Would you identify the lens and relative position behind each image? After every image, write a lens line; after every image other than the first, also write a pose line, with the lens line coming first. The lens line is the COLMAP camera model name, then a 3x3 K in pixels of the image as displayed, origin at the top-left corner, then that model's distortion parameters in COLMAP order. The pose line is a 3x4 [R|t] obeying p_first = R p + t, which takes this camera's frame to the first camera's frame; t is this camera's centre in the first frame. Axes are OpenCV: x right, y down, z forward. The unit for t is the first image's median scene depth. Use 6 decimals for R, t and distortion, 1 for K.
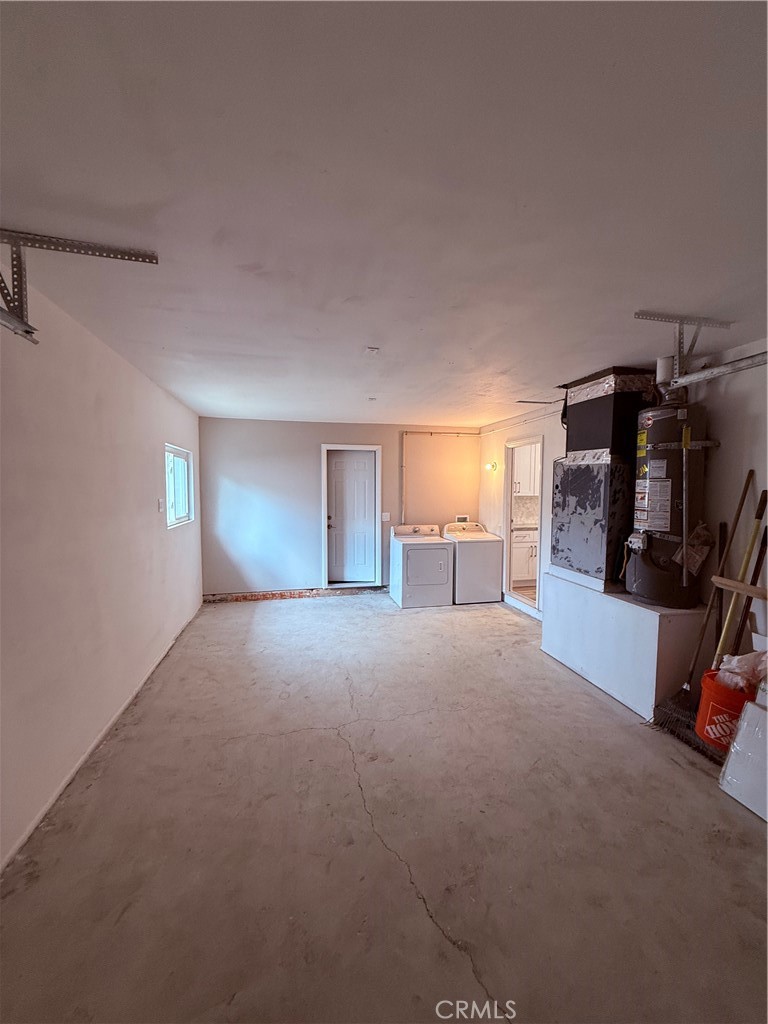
lens RADIAL K [[408.5, 0, 384.8], [0, 408.5, 511.0], [0, 0, 1]] dist [-0.003004, -0.000091]
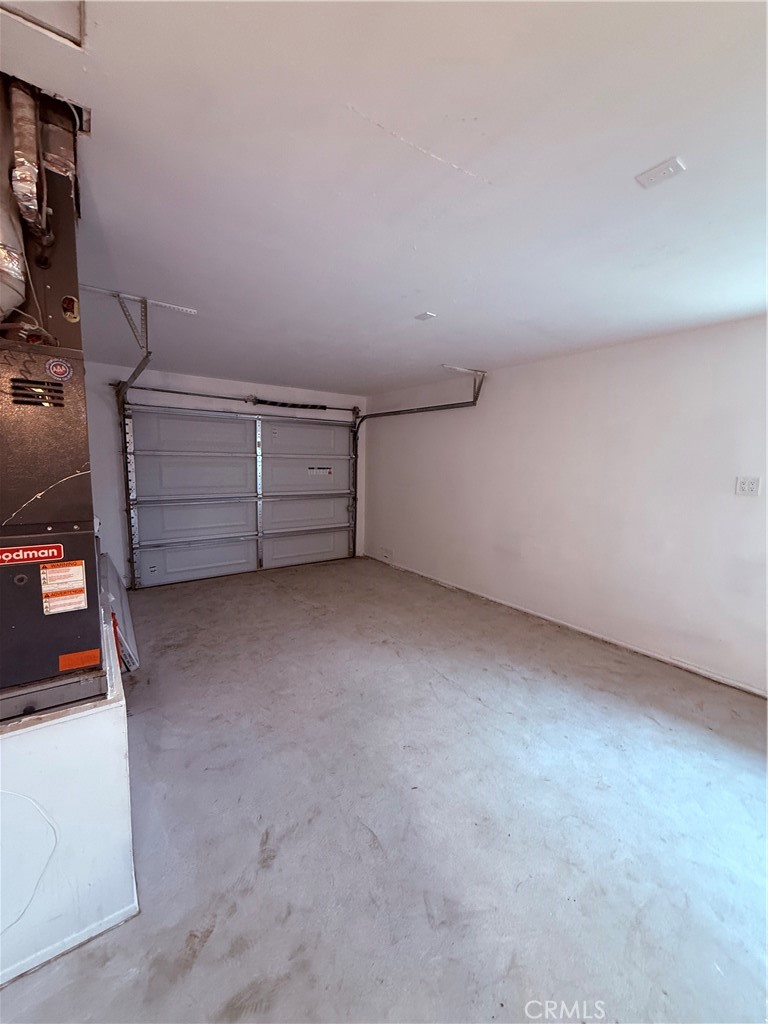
lens RADIAL K [[408.5, 0, 383.0], [0, 408.5, 510.4], [0, 0, 1]] dist [-0.003004, -0.000091]
pose [[-0.921259, 0.024475, -0.388180, 0.385093], [-0.045010, 0.984604, 0.168904, -0.074360], [0.386337, 0.173076, -0.905974, 1.621204]]
